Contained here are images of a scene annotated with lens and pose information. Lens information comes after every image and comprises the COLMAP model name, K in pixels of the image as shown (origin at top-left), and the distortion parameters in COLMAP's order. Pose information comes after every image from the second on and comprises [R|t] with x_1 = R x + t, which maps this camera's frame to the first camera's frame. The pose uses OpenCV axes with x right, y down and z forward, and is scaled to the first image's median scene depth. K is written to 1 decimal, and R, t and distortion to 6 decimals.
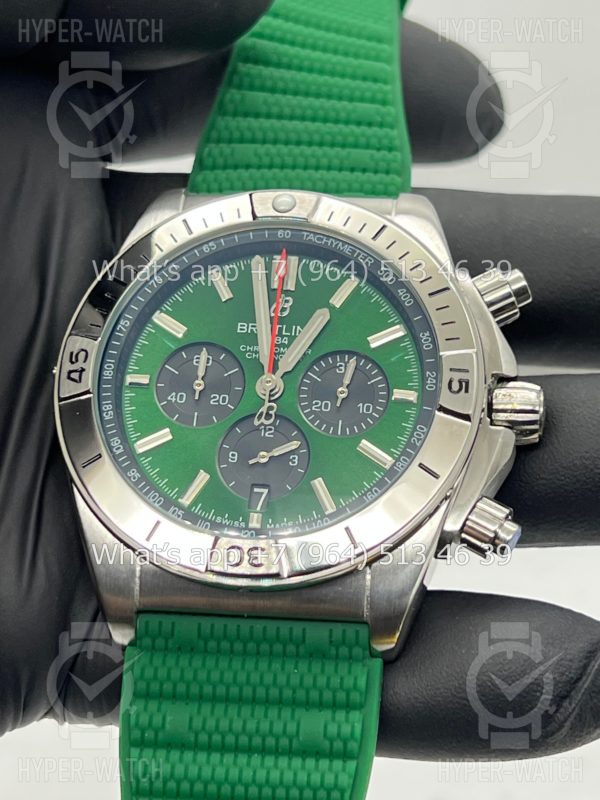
lens RADIAL K [[1872.2, 0, 303.2], [0, 1872.2, 400.9], [0, 0, 1]] dist [-0.097027, 0.000000]
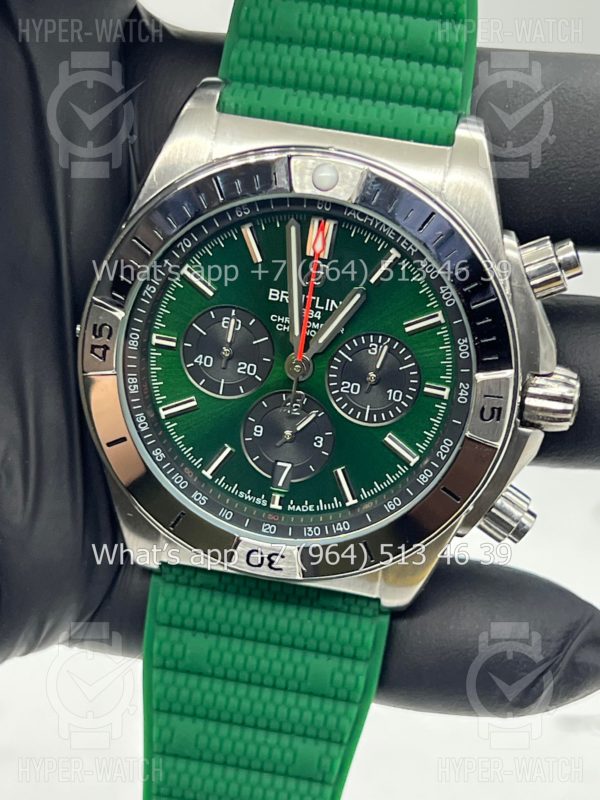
lens RADIAL K [[1872.2, 0, 278.0], [0, 1872.2, 440.9], [0, 0, 1]] dist [-0.097027, 0.000000]
pose [[0.998027, 0.062216, -0.008397, -0.018154], [-0.045218, 0.805170, 0.591318, -0.553247], [0.043550, -0.589771, 0.806395, 0.192440]]
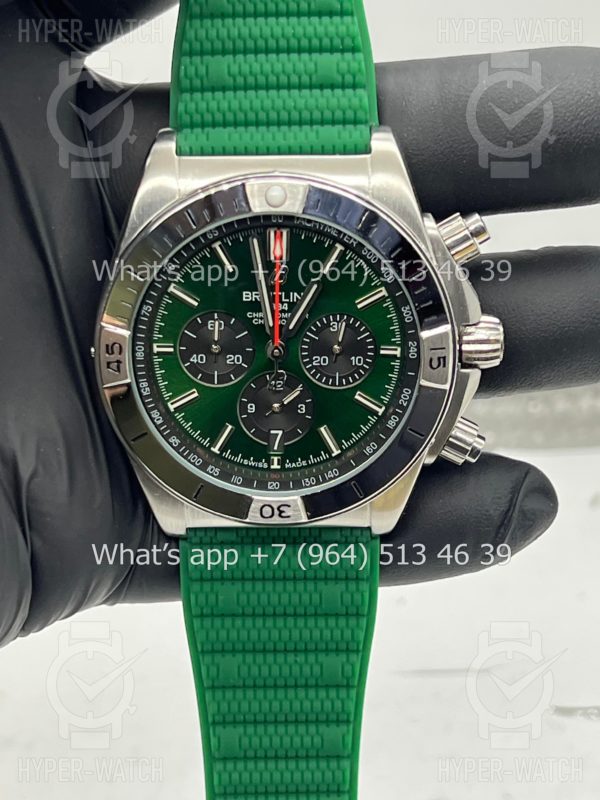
lens RADIAL K [[1872.2, 0, 298.1], [0, 1872.2, 398.6], [0, 0, 1]] dist [-0.097027, 0.000000]
pose [[0.992320, -0.106928, 0.062195, -0.081871], [0.050248, 0.807873, 0.587210, -0.684122], [-0.113035, -0.579575, 0.807042, 0.019095]]
